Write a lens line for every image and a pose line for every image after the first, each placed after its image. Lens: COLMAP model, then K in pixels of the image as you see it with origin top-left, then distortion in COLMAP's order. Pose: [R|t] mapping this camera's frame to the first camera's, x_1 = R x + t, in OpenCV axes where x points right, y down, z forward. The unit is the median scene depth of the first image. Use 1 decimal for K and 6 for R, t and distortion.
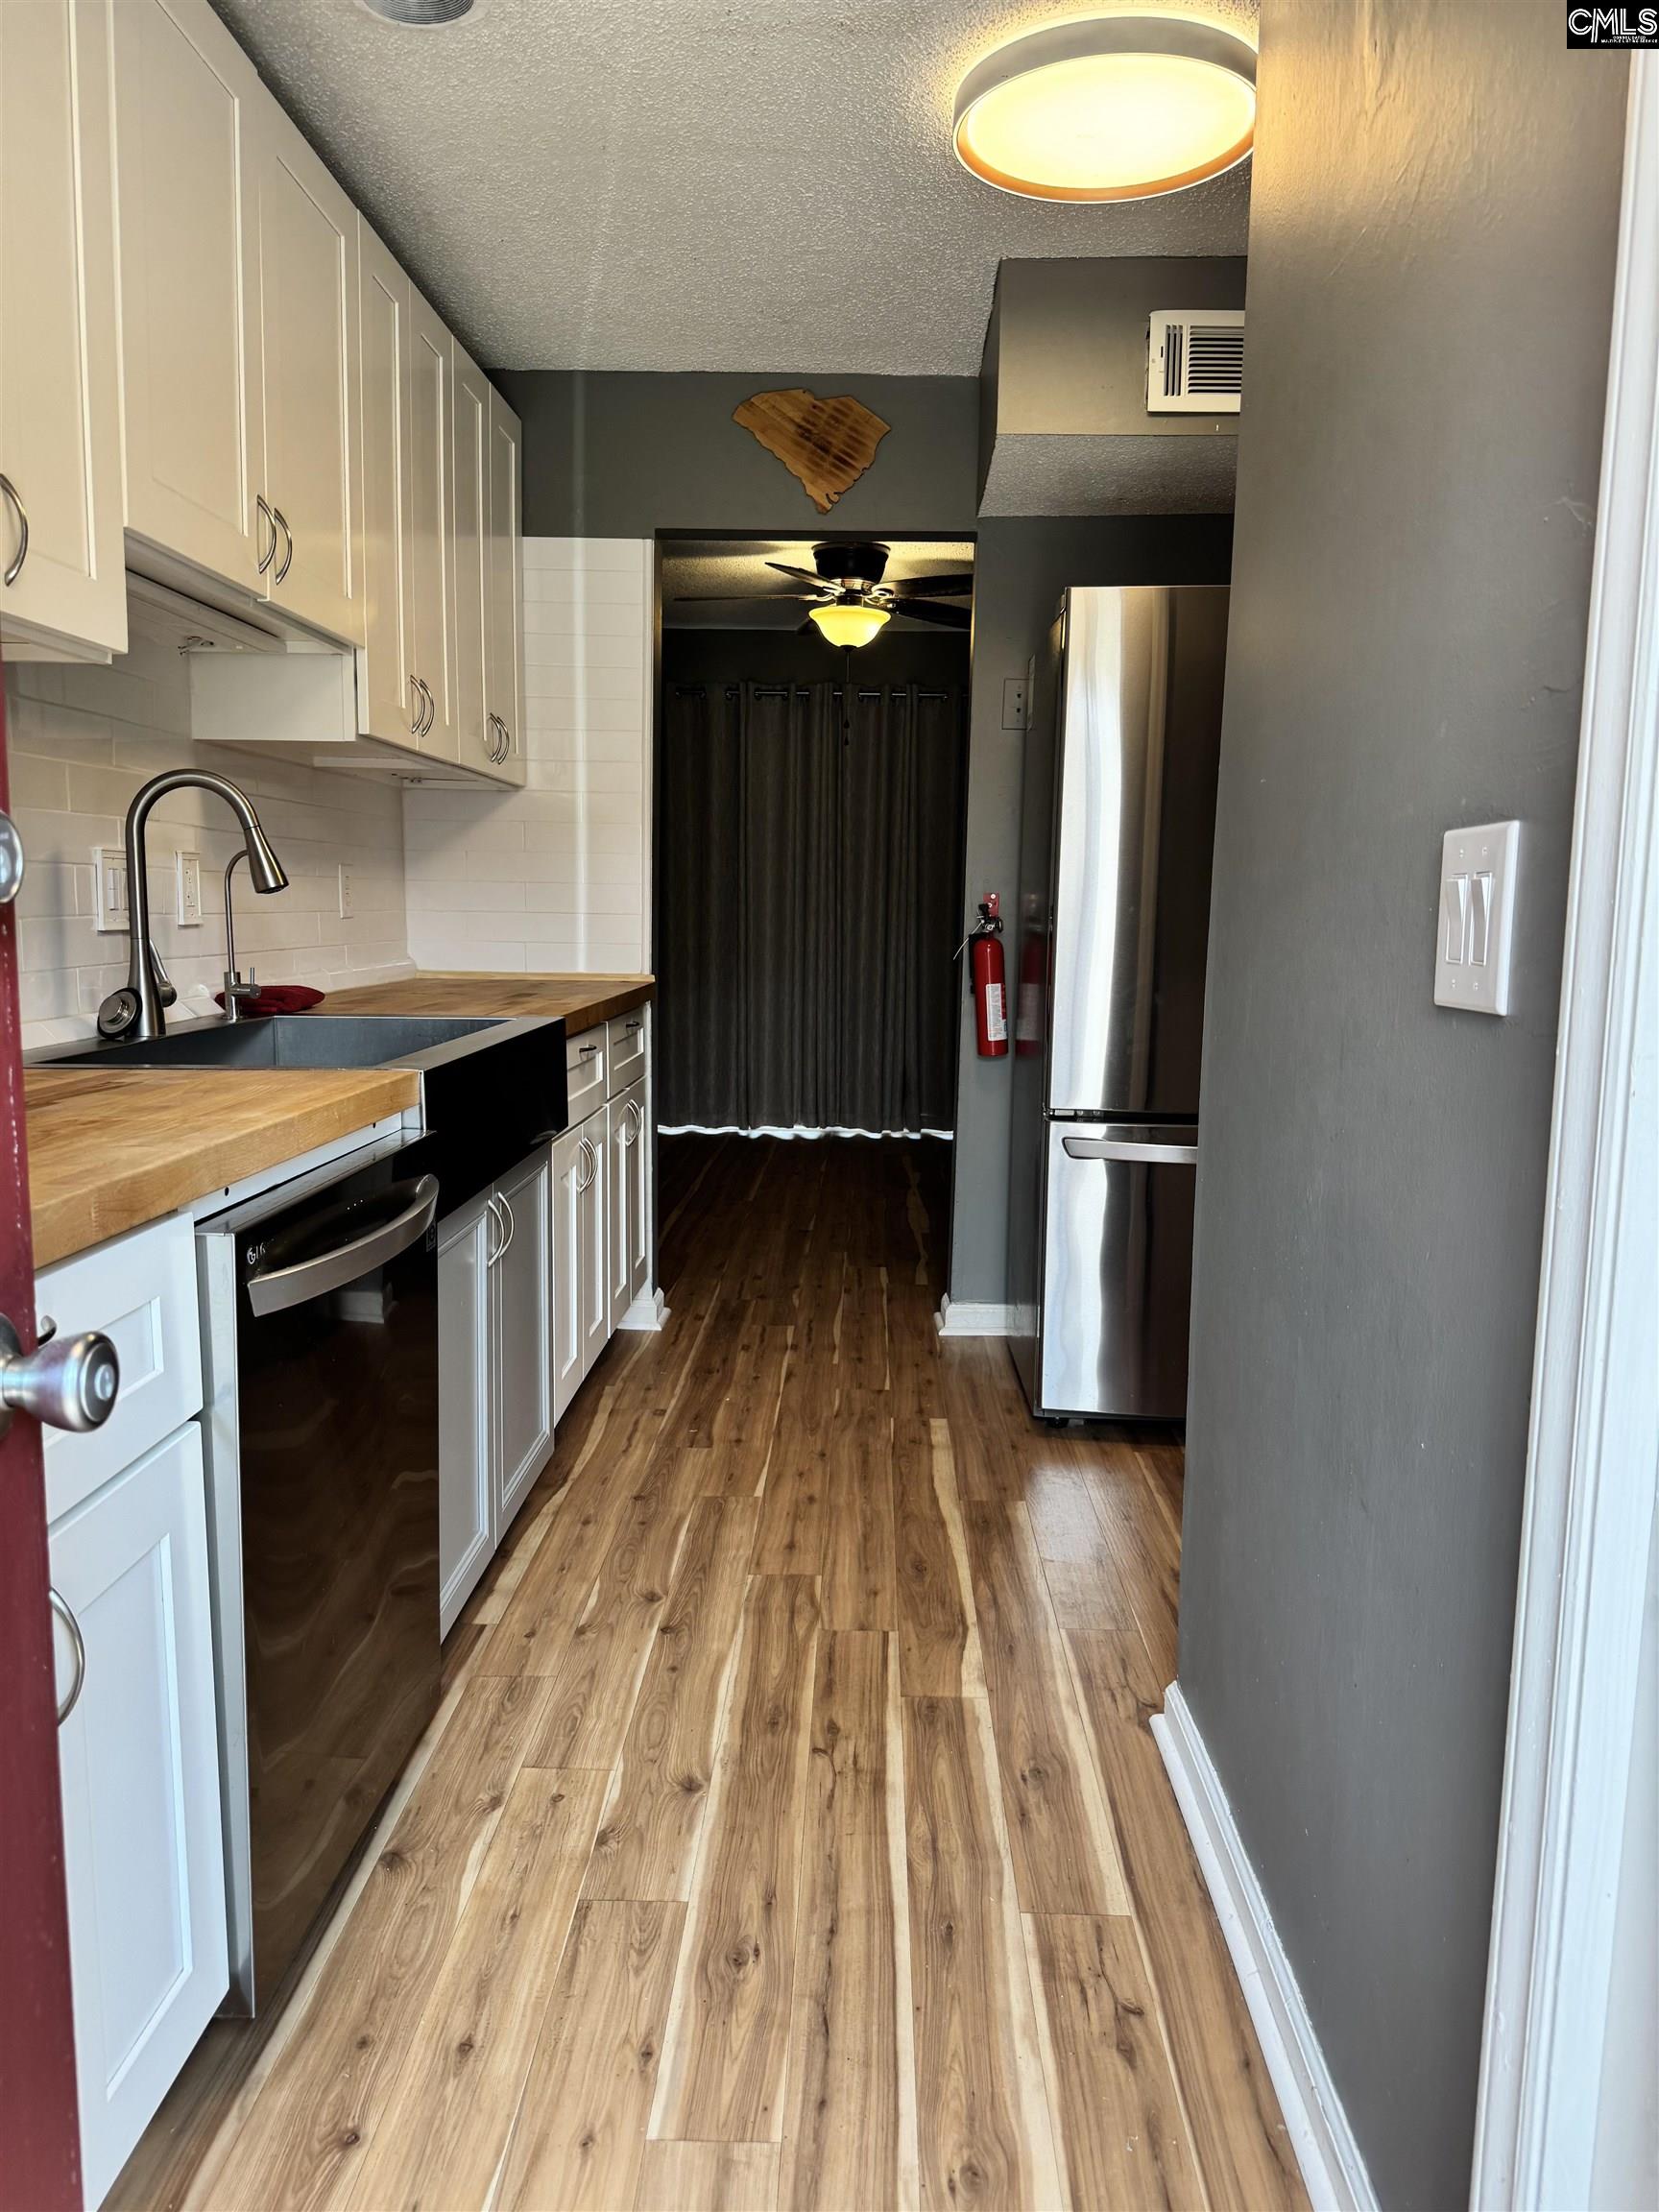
lens RADIAL K [[1536.3, 0, 834.0], [0, 1536.3, 1100.8], [0, 0, 1]] dist [0.174040, -0.417338]
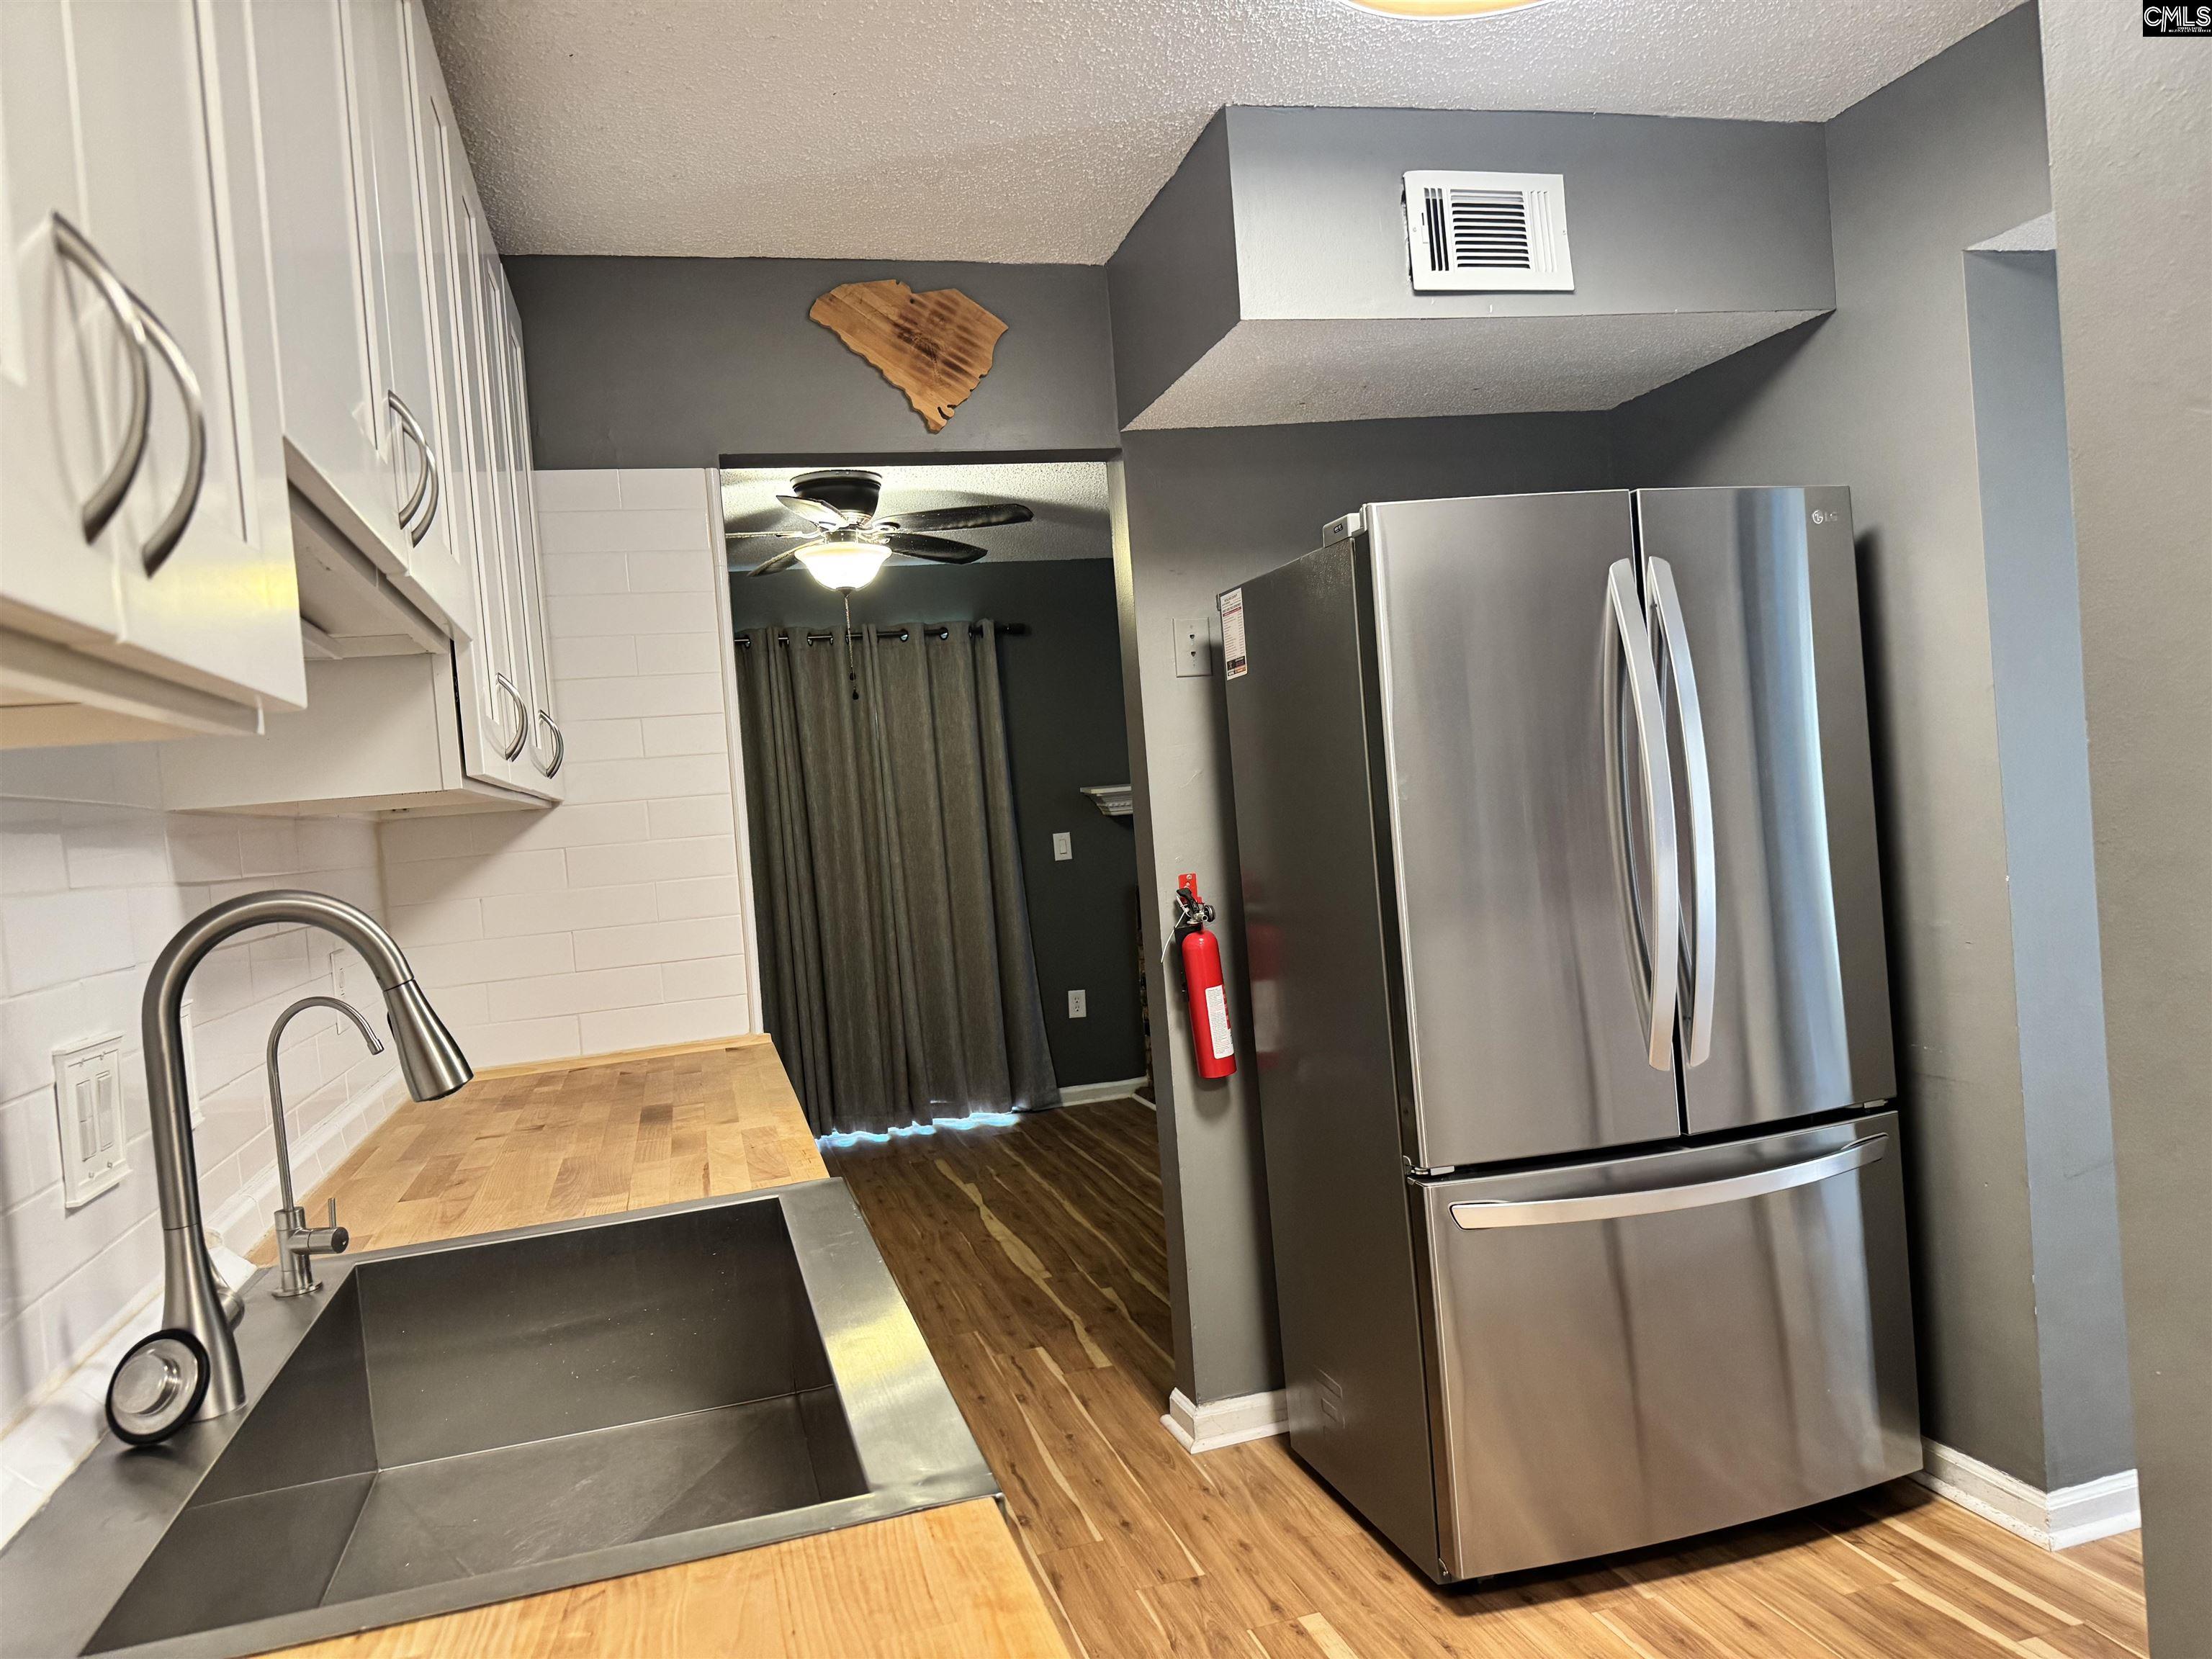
lens RADIAL K [[1535.4, 0, 1093.3], [0, 1535.4, 836.2], [0, 0, 1]] dist [0.128574, -0.204705]
pose [[0.951437, -0.101808, 0.290523, -0.223360], [0.134585, 0.986327, -0.095113, -0.107196], [-0.276867, 0.129594, 0.952129, 0.313322]]
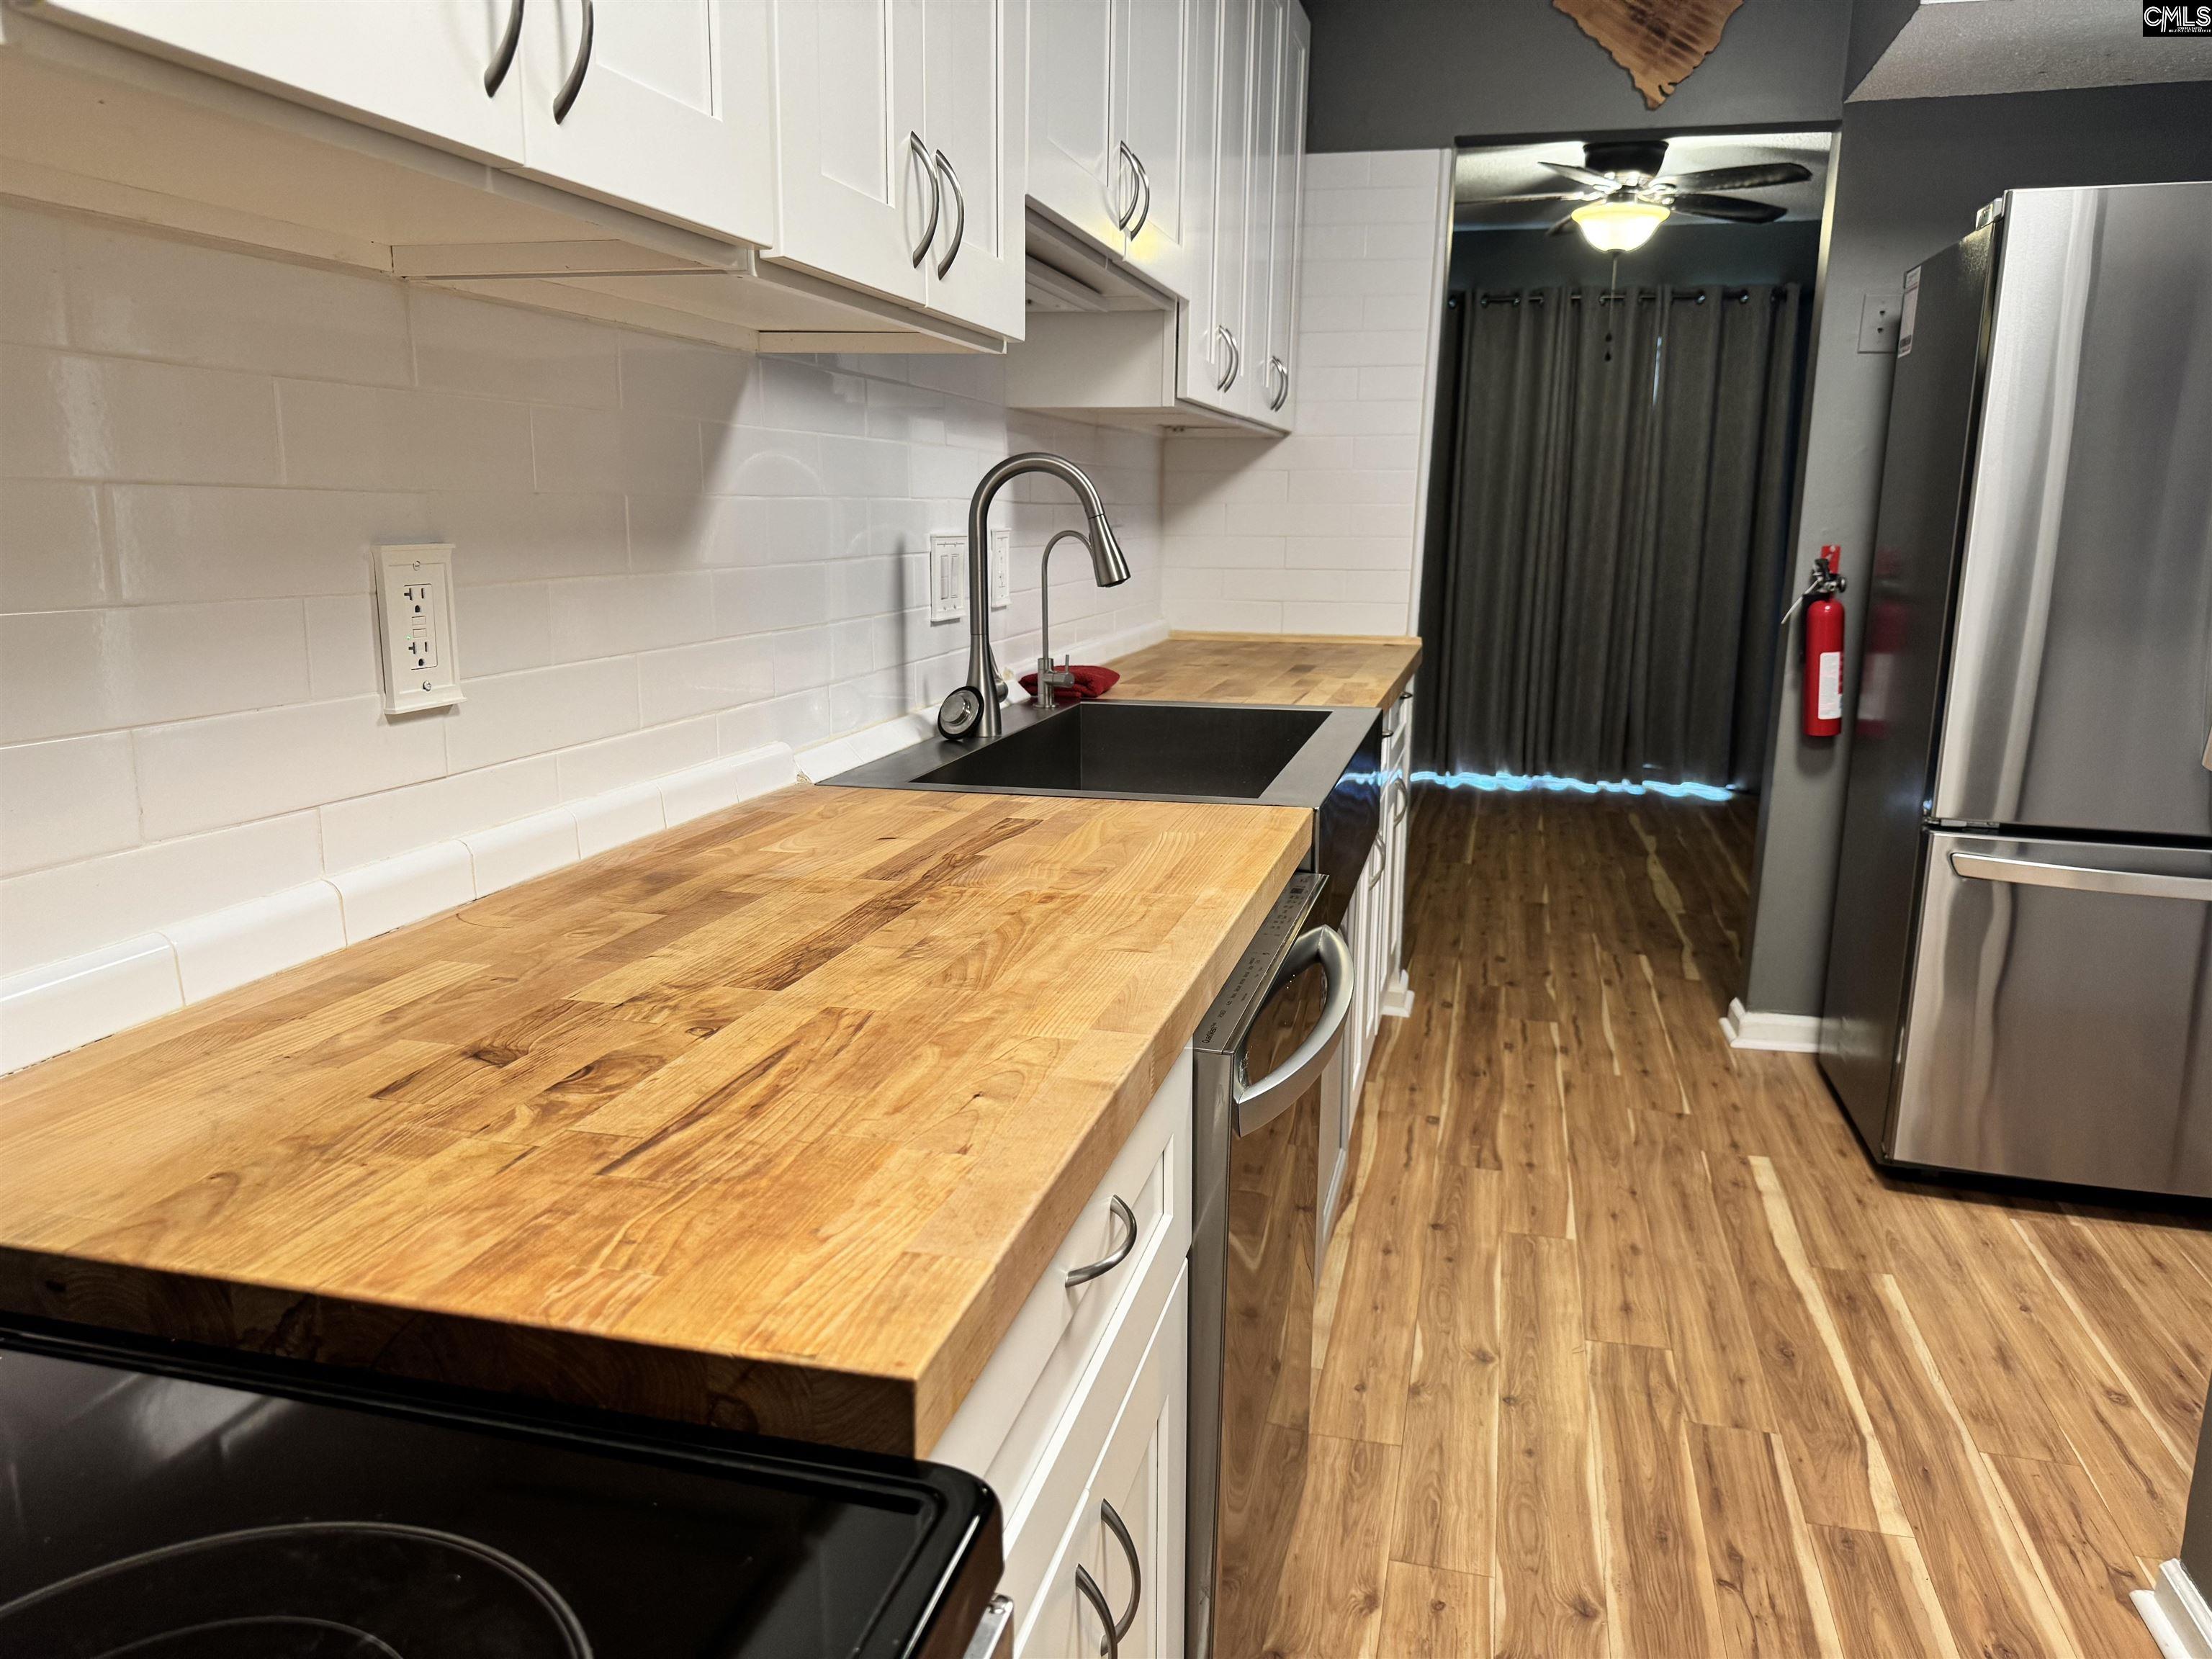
lens RADIAL K [[1568.2, 0, 1099.0], [0, 1568.2, 840.9], [0, 0, 1]] dist [0.000112, -0.006435]
pose [[0.973679, 0.042333, -0.223958, -0.117130], [-0.023454, 0.995993, 0.086299, -0.047141], [0.226714, -0.078775, 0.970770, 0.063499]]
